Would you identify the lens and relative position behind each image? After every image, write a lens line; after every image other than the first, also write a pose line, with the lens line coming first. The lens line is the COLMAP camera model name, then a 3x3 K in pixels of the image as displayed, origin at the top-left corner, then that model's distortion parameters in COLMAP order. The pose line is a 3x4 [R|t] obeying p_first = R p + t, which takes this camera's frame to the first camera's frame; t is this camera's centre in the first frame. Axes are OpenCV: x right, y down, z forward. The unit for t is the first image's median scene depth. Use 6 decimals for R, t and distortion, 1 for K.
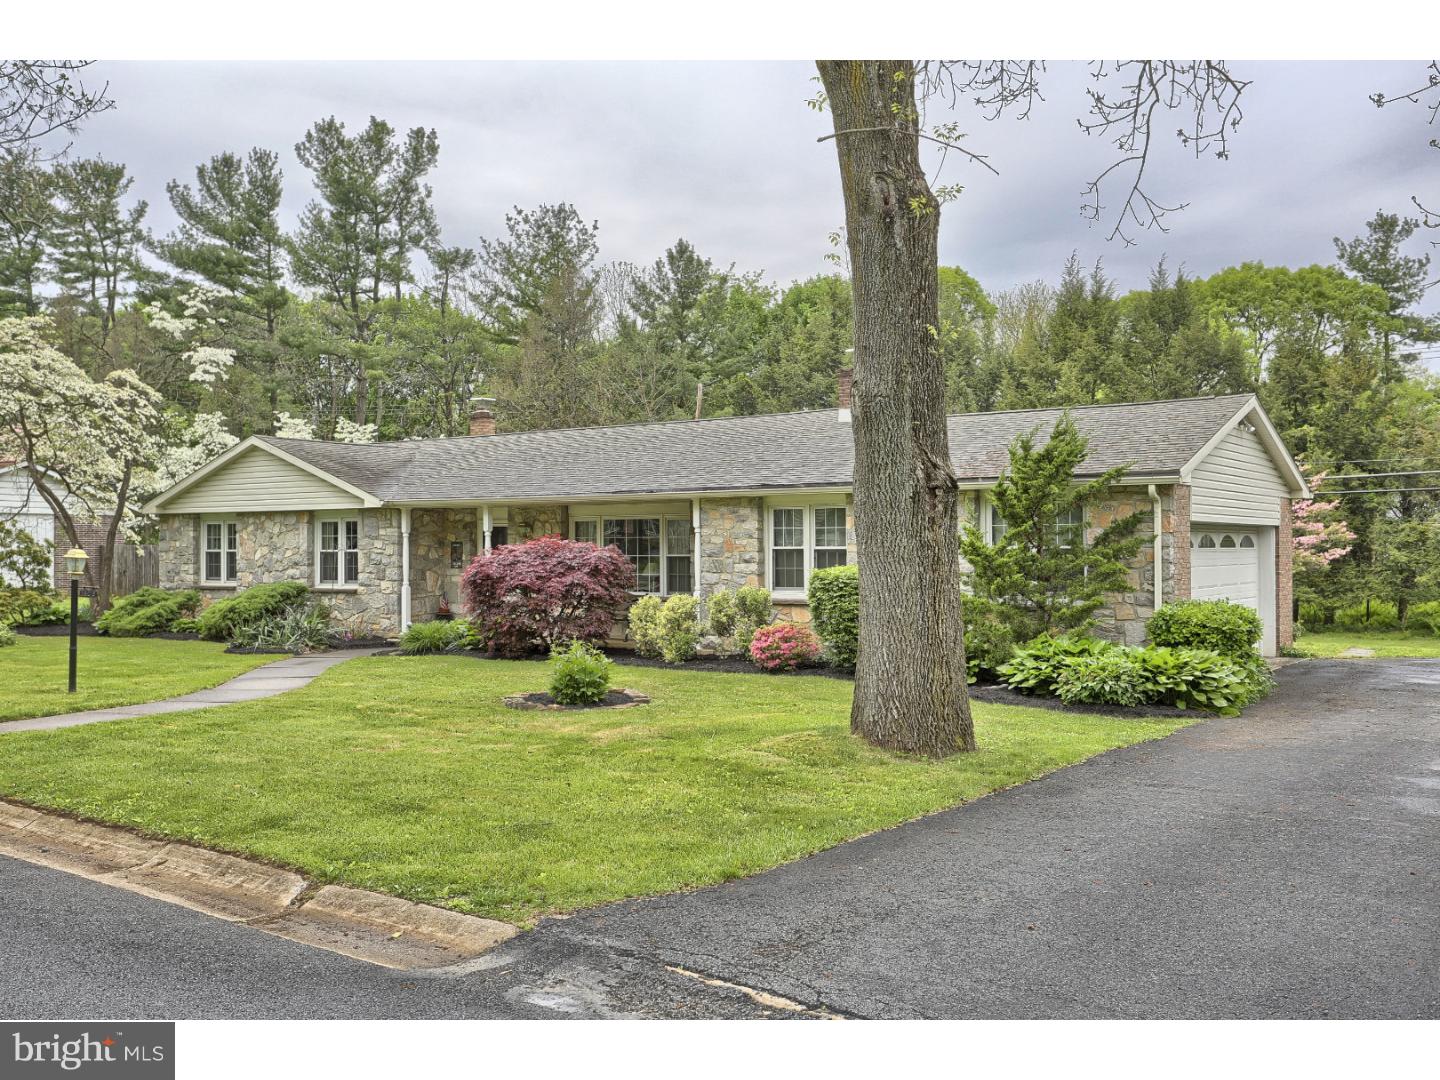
lens RADIAL K [[1301.4, 0, 718.5], [0, 1301.4, 539.5], [0, 0, 1]] dist [-0.010555, -0.007329]
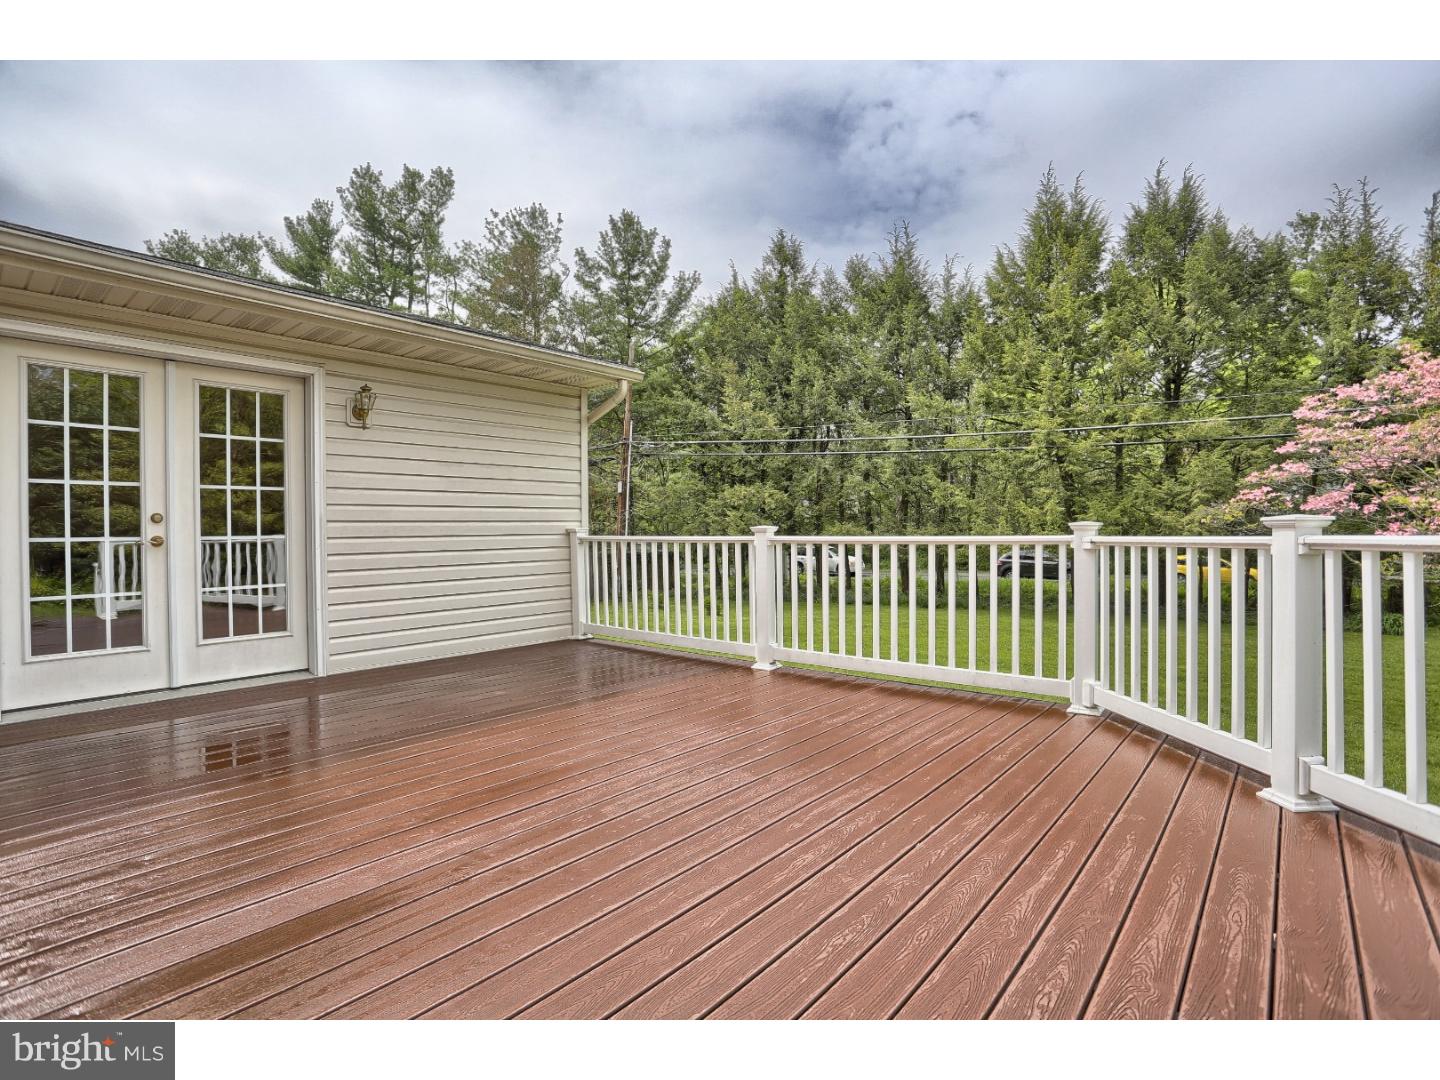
lens RADIAL K [[688.7, 0, 726.6], [0, 688.7, 537.7], [0, 0, 1]] dist [-0.053377, 0.005340]
pose [[0.996995, -0.005872, -0.077238, 0.073136], [0.006663, 0.999928, 0.009988, 0.011050], [0.077174, -0.010473, 0.996963, 0.416978]]
